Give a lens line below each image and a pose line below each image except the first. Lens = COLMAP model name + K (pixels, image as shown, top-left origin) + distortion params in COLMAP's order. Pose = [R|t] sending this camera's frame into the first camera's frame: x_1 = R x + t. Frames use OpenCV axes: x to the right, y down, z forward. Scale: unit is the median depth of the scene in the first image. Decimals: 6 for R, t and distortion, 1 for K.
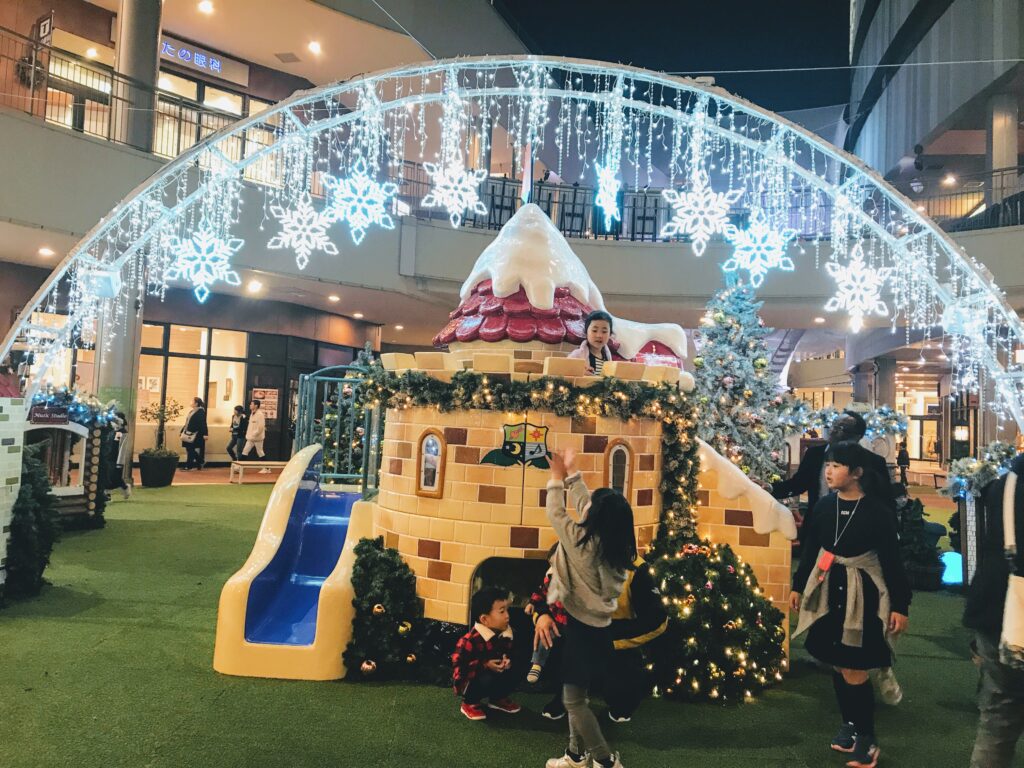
lens RADIAL K [[864.6, 0, 503.0], [0, 864.6, 379.2], [0, 0, 1]] dist [0.134281, -0.323690]
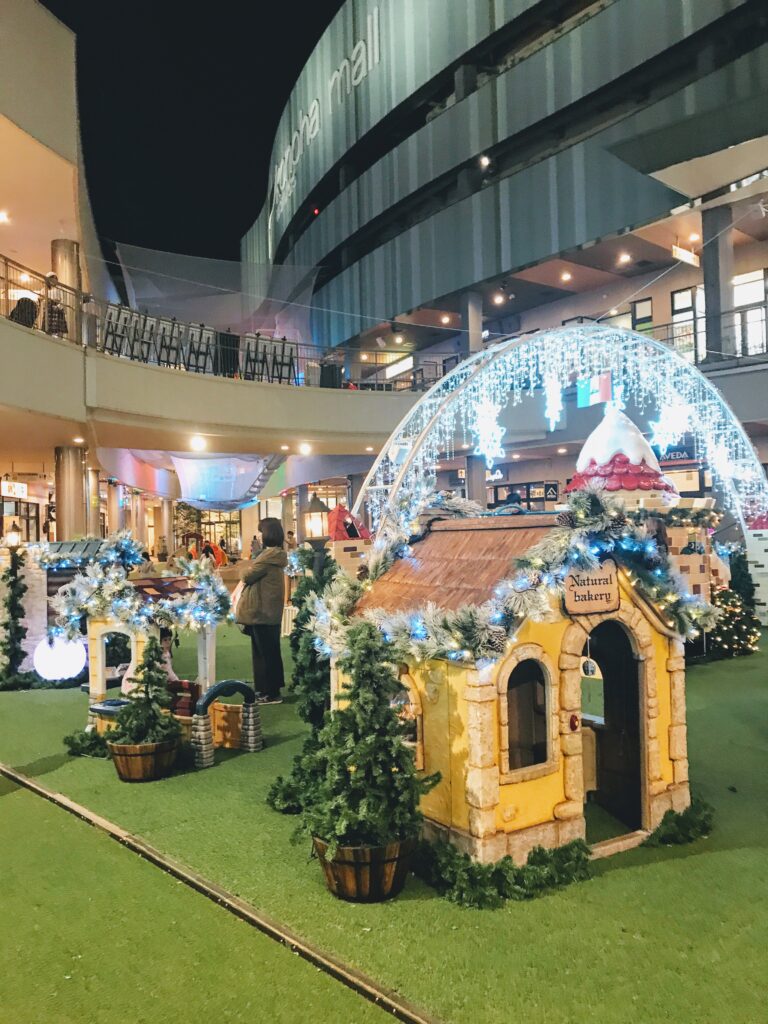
lens RADIAL K [[864.6, 0, 384.0], [0, 864.6, 512.0], [0, 0, 1]] dist [0.134281, -0.323690]
pose [[0.786801, -0.048258, 0.615318, -1.675622], [0.029067, 0.998730, 0.041160, -0.093728], [-0.616522, -0.014500, 0.787204, -0.130263]]
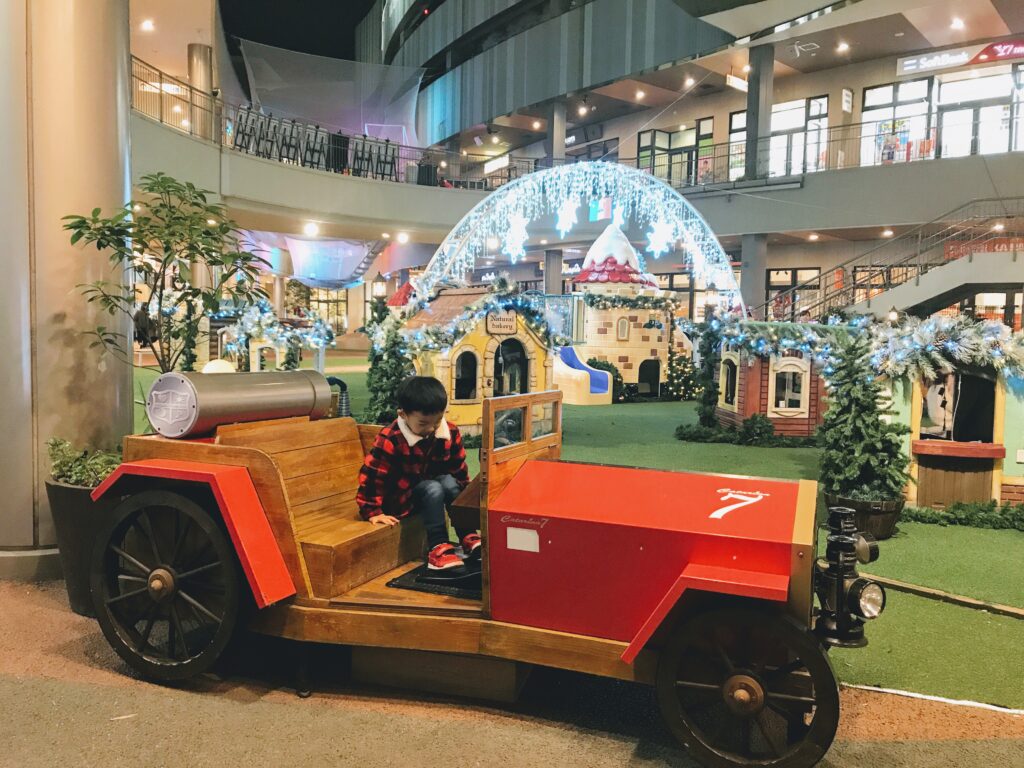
lens RADIAL K [[864.6, 0, 503.0], [0, 864.6, 379.2], [0, 0, 1]] dist [0.134281, -0.323690]
pose [[0.781284, -0.068154, 0.620444, -2.078570], [-0.017495, 0.991239, 0.130914, -0.097665], [-0.623931, -0.113135, 0.773247, -0.905644]]
